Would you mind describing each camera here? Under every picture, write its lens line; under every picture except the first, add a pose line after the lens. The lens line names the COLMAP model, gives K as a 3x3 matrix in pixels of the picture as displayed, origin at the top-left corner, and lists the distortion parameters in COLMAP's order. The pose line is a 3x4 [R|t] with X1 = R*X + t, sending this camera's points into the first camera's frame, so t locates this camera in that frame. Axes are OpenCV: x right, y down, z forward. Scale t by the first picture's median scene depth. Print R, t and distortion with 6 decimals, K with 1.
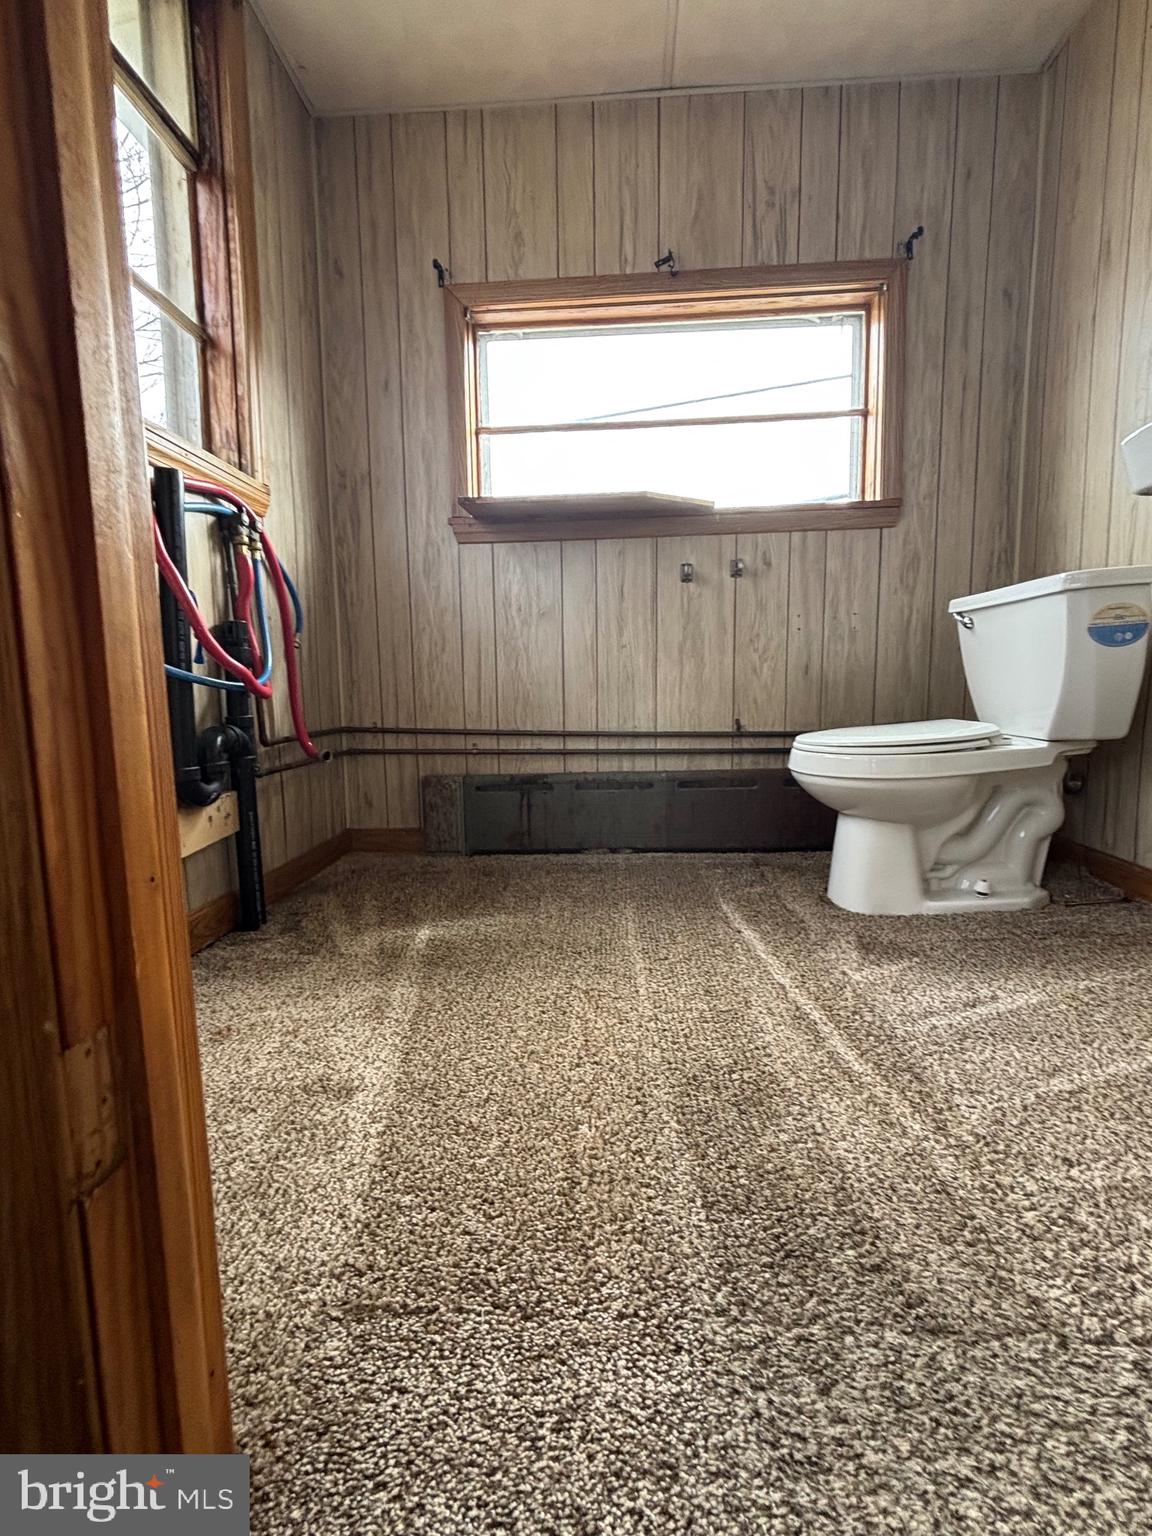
lens RADIAL K [[710.7, 0, 576.5], [0, 710.7, 767.7], [0, 0, 1]] dist [-0.000010, 0.000002]
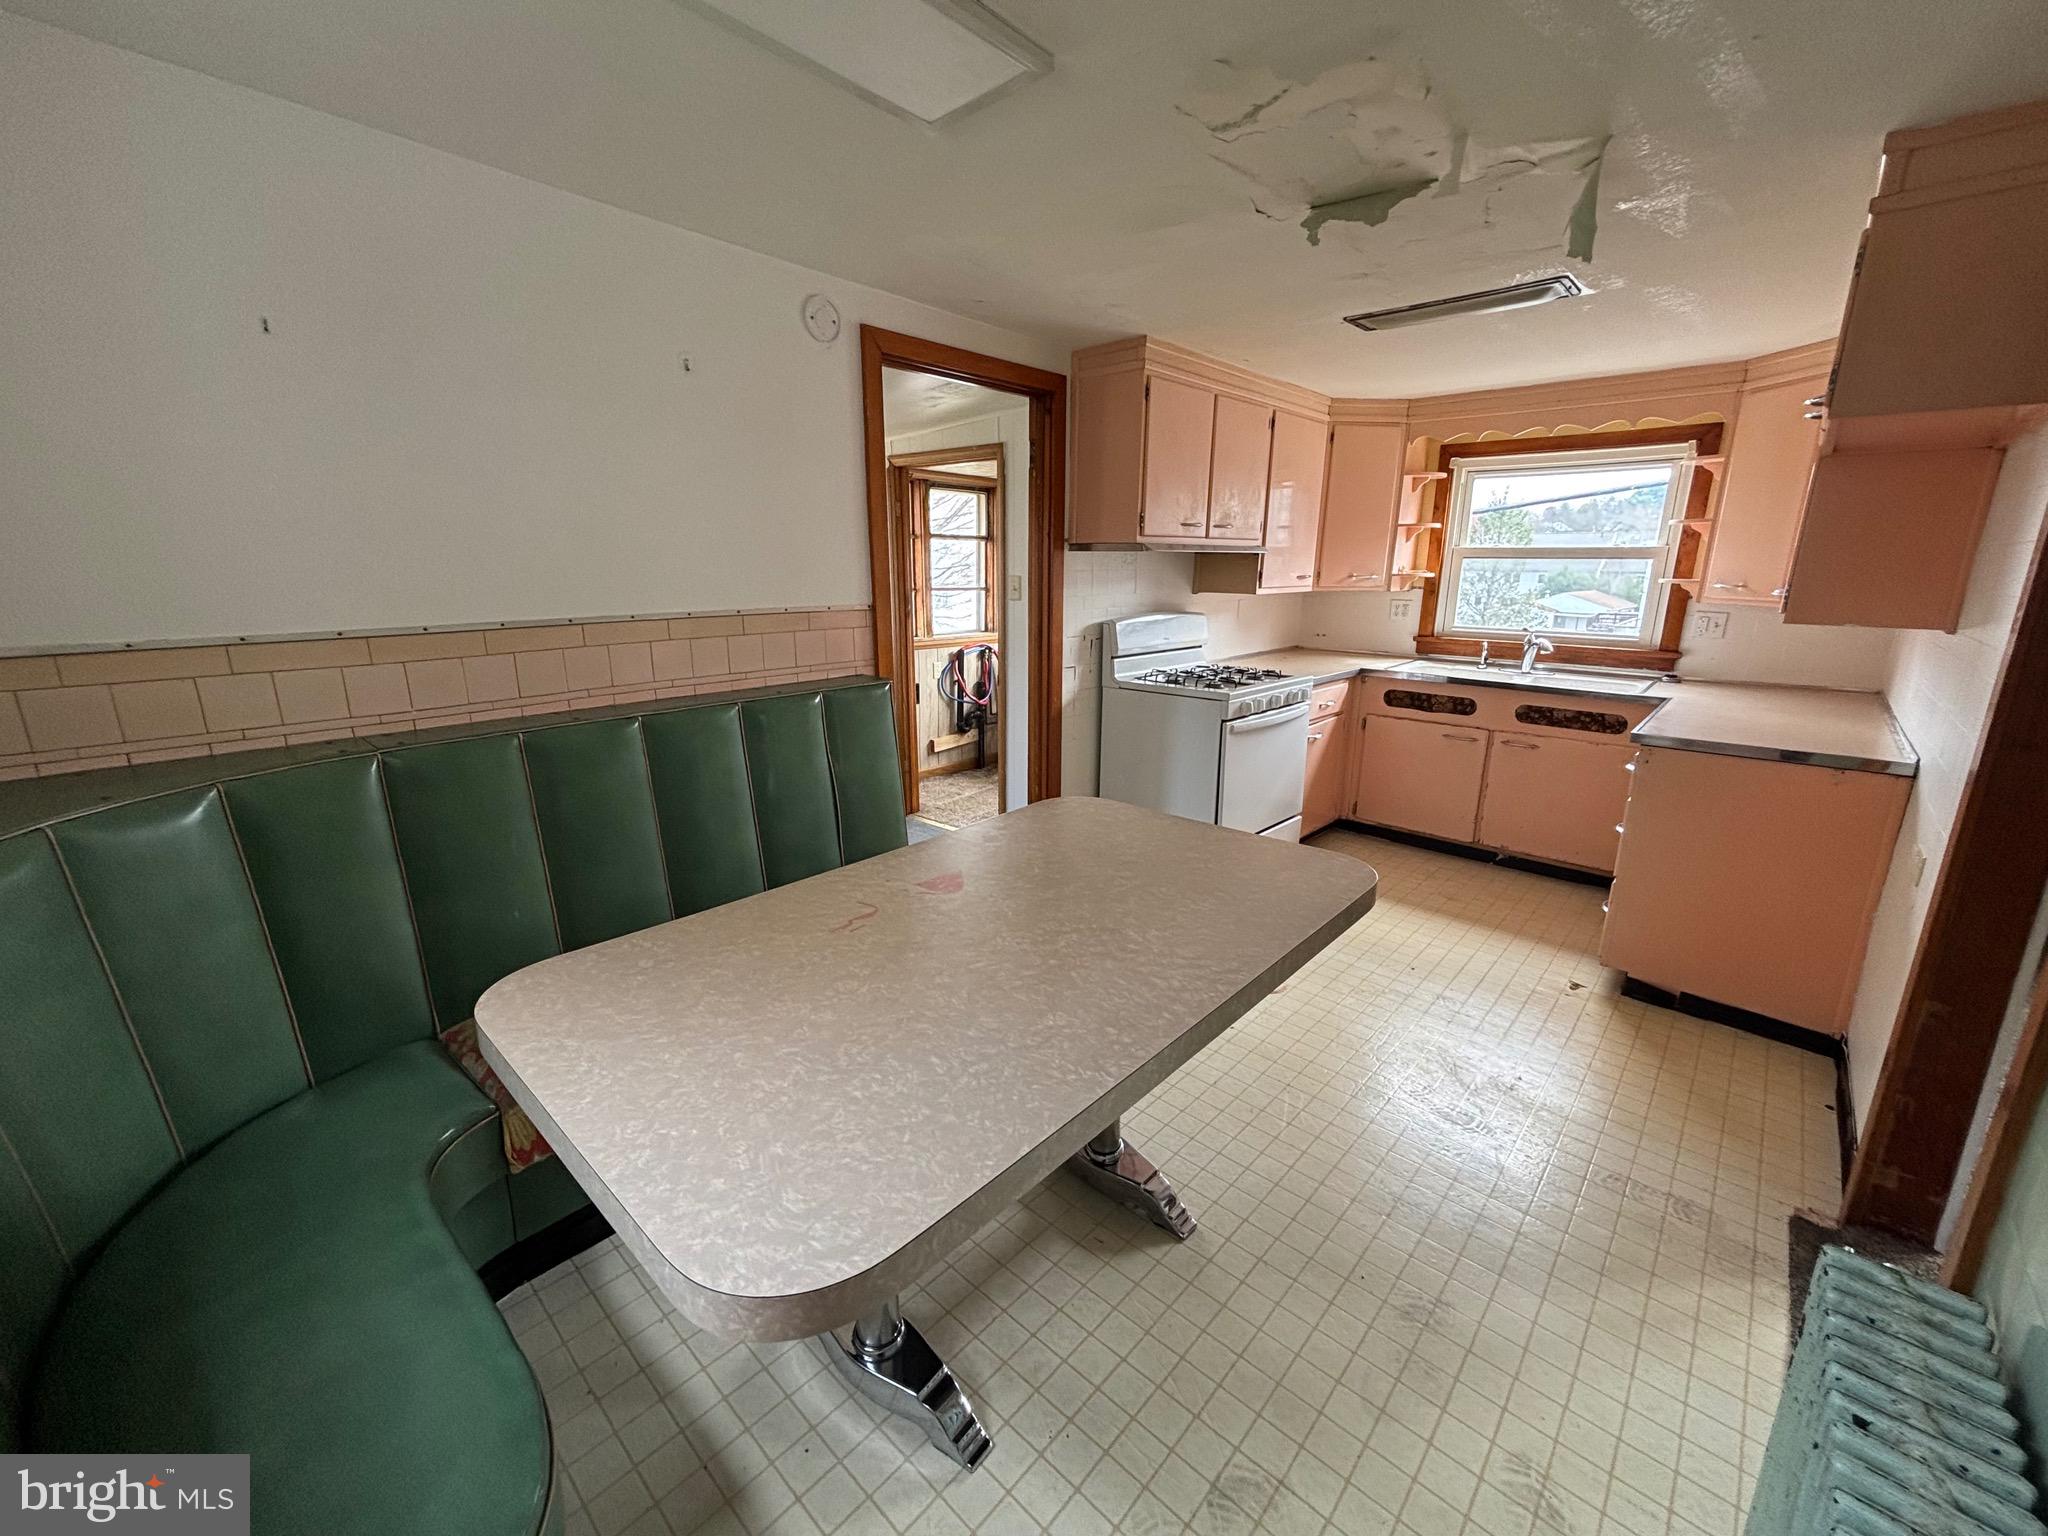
lens RADIAL K [[819.1, 0, 1023.2], [0, 819.1, 772.3], [0, 0, 1]] dist [-0.000364, 0.000122]
pose [[0.773541, 0.176324, -0.608723, 2.407217], [-0.090705, 0.981430, 0.169019, -0.508159], [0.627222, -0.075529, 0.775170, -2.215717]]
